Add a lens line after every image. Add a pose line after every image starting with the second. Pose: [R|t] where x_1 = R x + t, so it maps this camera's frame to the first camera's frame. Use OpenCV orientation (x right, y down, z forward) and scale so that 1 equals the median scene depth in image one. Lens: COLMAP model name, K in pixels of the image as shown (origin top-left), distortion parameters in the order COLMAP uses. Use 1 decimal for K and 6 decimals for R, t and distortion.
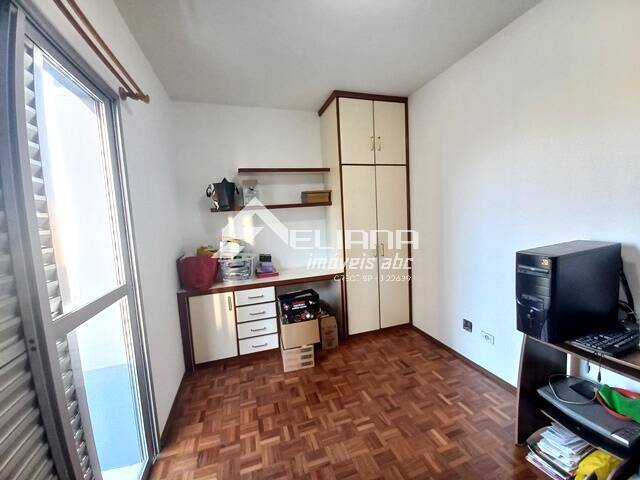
lens RADIAL K [[256.4, 0, 318.8], [0, 256.4, 240.3], [0, 0, 1]] dist [0.000427, -0.001043]
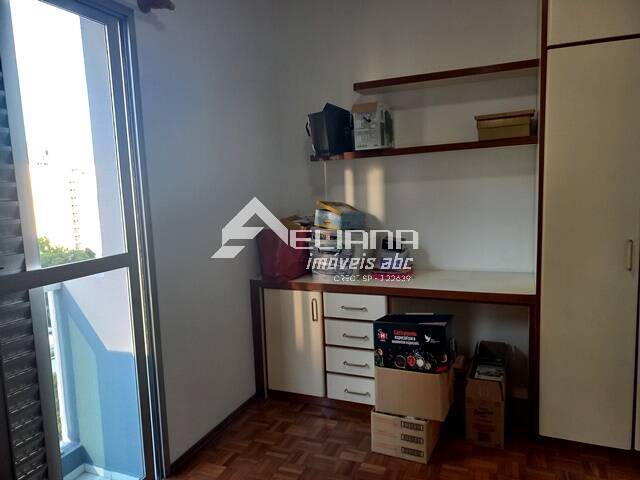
lens RADIAL K [[473.0, 0, 319.9], [0, 473.0, 239.1], [0, 0, 1]] dist [0.048346, -0.020861]
pose [[0.766178, 0.099611, -0.634862, 0.373776], [-0.061851, 0.994758, 0.081436, -0.017789], [0.639645, -0.023128, 0.768322, 0.136787]]
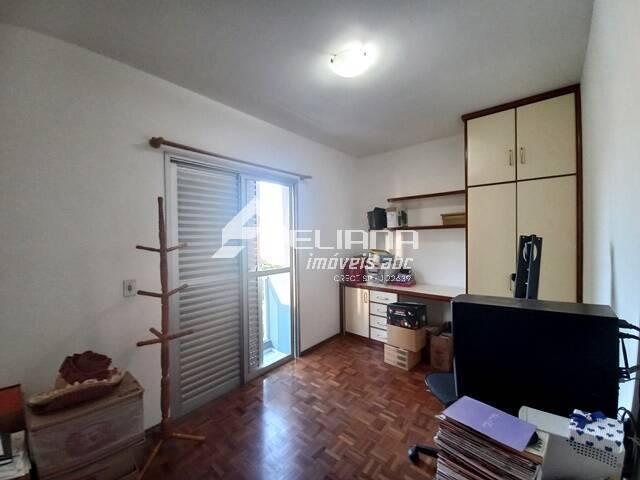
lens RADIAL K [[256.4, 0, 318.5], [0, 256.4, 240.3], [0, 0, 1]] dist [0.000427, -0.001043]
pose [[0.527729, 0.061739, -0.847166, 0.686320], [-0.092727, 0.995582, 0.014793, -0.061299], [0.844336, 0.070749, 0.531123, 0.021167]]
